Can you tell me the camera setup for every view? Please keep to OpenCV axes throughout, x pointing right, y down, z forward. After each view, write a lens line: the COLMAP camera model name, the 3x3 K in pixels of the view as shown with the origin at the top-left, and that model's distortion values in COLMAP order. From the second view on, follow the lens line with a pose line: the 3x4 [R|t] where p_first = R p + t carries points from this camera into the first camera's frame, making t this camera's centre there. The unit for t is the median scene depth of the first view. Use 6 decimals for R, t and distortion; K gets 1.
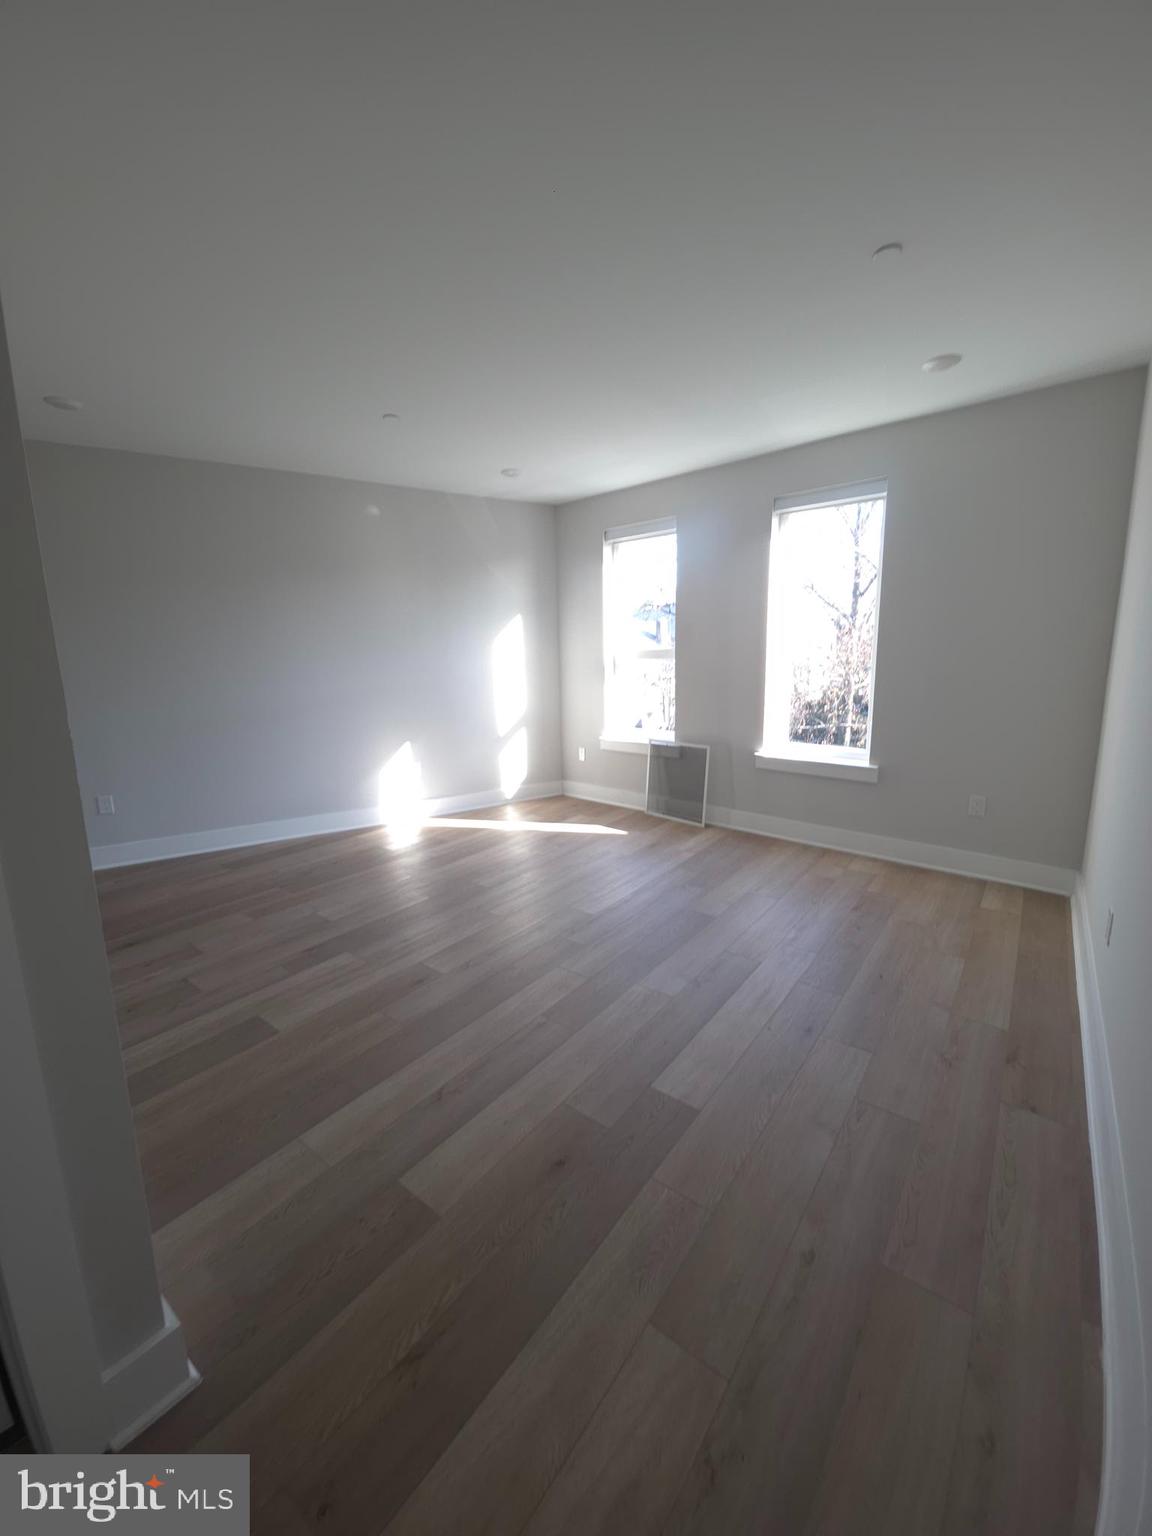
lens RADIAL K [[609.6, 0, 572.2], [0, 609.6, 768.4], [0, 0, 1]] dist [0.003501, -0.002233]
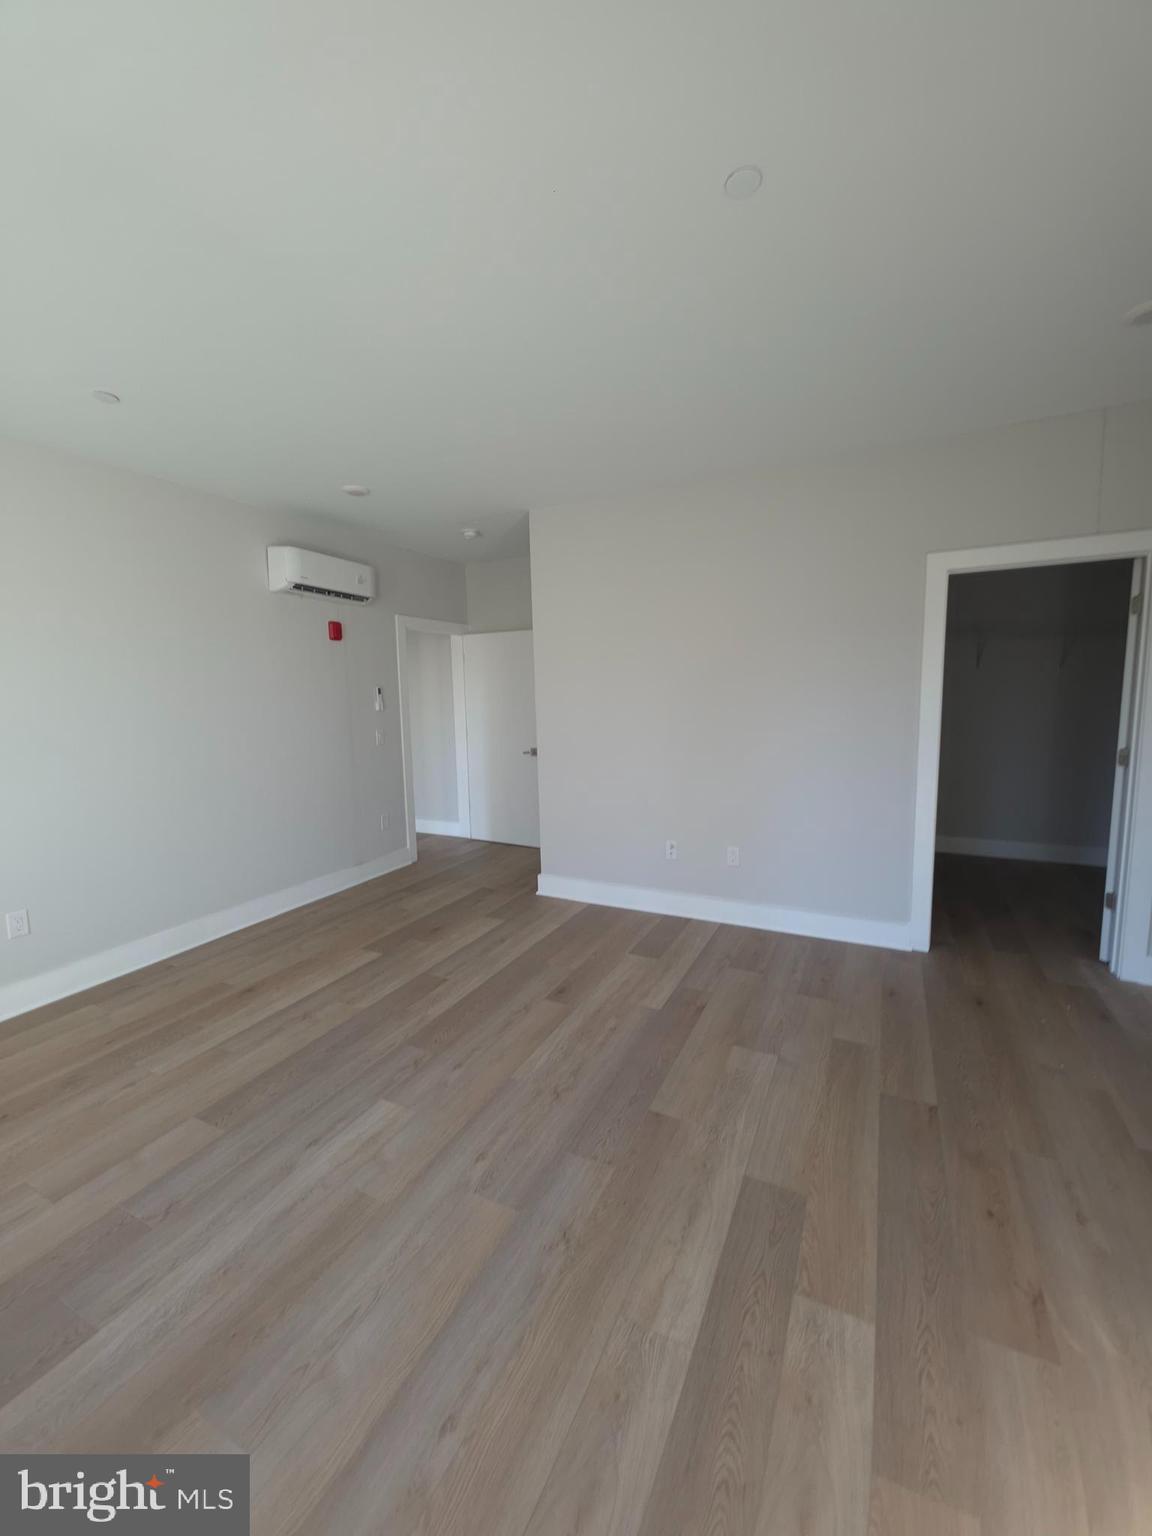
lens RADIAL K [[609.6, 0, 574.0], [0, 609.6, 760.1], [0, 0, 1]] dist [0.003501, -0.002233]
pose [[-0.980180, 0.062577, -0.187964, -0.082213], [0.002298, 0.952330, 0.305062, -0.382660], [0.198093, 0.298584, -0.933599, 1.820293]]
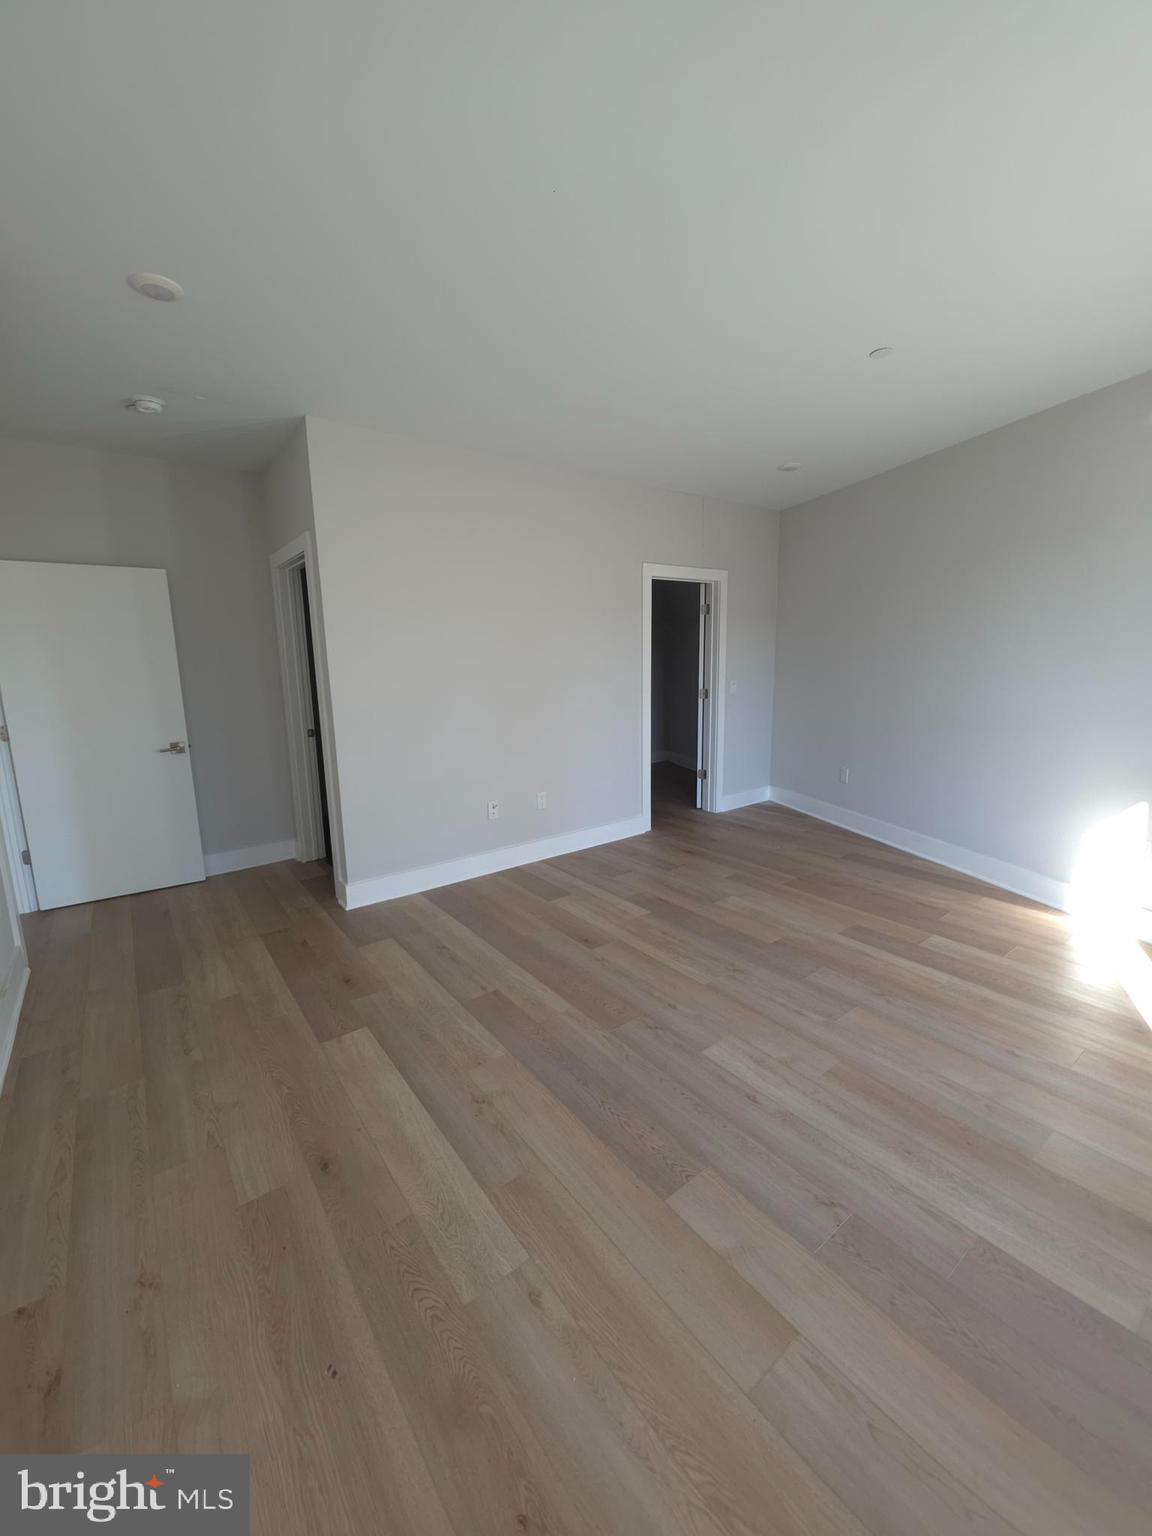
lens RADIAL K [[609.6, 0, 578.4], [0, 609.6, 762.9], [0, 0, 1]] dist [0.003501, -0.002233]
pose [[-0.260333, 0.191965, -0.946243, 0.760670], [-0.159531, 0.958014, 0.238243, -0.245699], [0.952248, 0.212978, -0.218779, 1.102963]]
